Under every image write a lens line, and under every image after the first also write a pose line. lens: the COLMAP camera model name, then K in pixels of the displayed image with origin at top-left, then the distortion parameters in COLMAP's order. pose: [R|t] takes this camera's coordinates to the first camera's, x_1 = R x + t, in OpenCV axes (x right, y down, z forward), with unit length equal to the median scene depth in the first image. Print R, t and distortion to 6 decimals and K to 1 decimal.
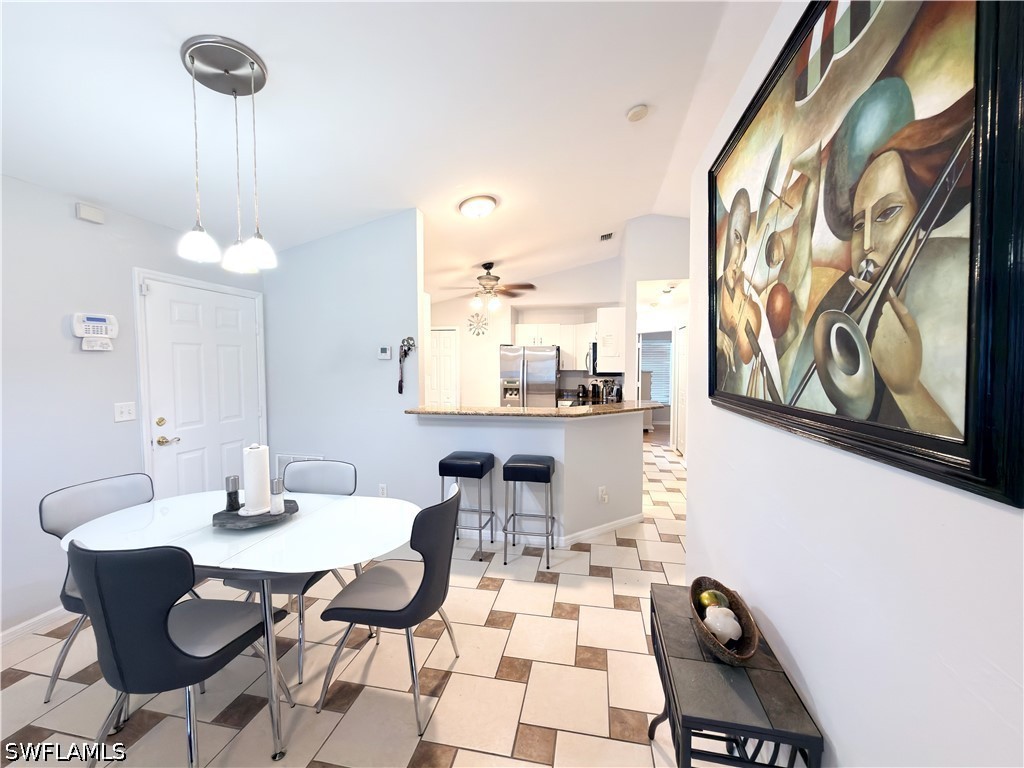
lens RADIAL K [[412.7, 0, 511.8], [0, 412.7, 384.2], [0, 0, 1]] dist [0.001568, 0.000679]
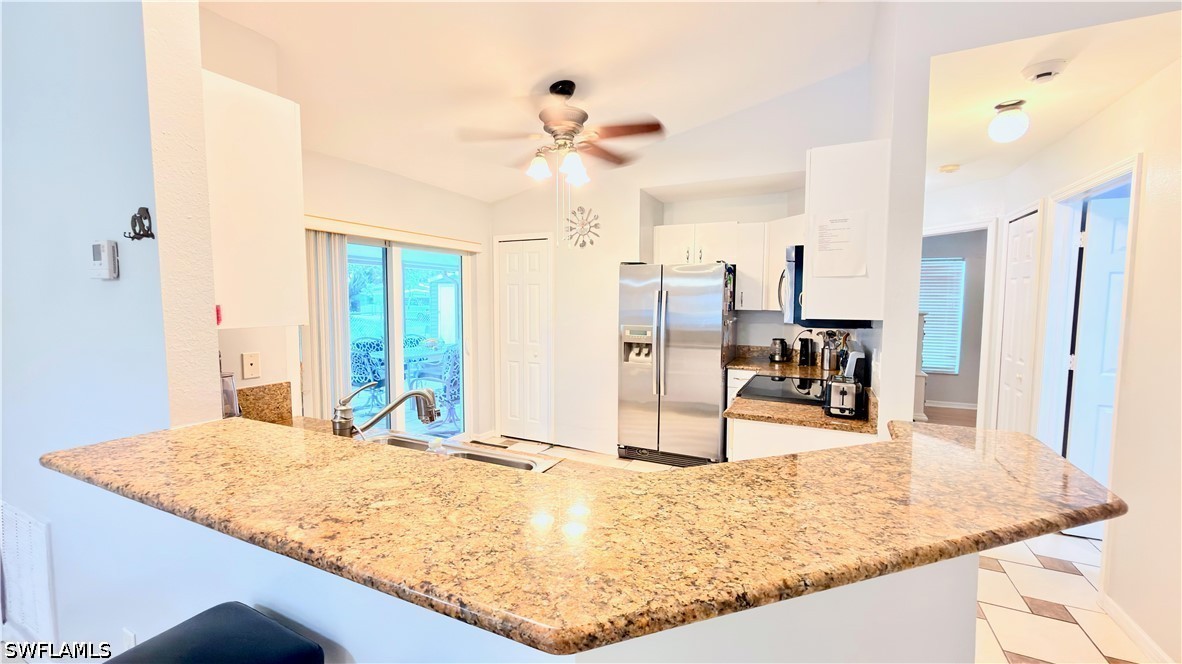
lens RADIAL K [[476.3, 0, 592.0], [0, 476.3, 332.6], [0, 0, 1]] dist [0.001280, 0.000036]
pose [[0.969127, 0.020503, -0.245708, 0.162344], [-0.015465, 0.999629, 0.022418, -0.029516], [0.246077, -0.017926, 0.969085, 0.669015]]
